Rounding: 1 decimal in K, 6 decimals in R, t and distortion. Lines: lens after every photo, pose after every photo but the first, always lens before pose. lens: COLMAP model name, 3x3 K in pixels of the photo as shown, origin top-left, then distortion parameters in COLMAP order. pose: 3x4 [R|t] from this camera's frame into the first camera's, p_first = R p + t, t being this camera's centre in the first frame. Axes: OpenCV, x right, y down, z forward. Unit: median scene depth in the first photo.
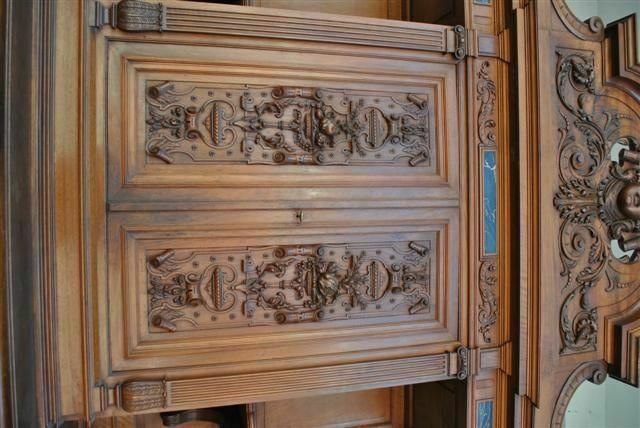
lens RADIAL K [[499.3, 0, 319.2], [0, 499.3, 203.1], [0, 0, 1]] dist [-0.070923, -0.000300]
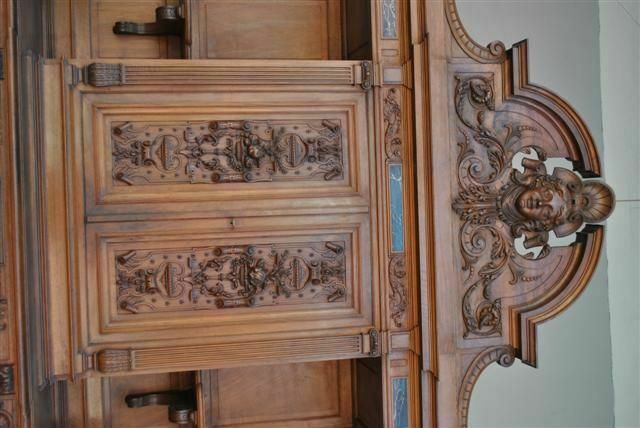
lens RADIAL K [[808.5, 0, 323.2], [0, 808.5, 201.6], [0, 0, 1]] dist [-0.031386, 0.000538]
pose [[0.998443, -0.021300, -0.051560, 0.286781], [0.021454, 0.999767, 0.002425, -0.027139], [0.051497, -0.003527, 0.998667, -1.005448]]
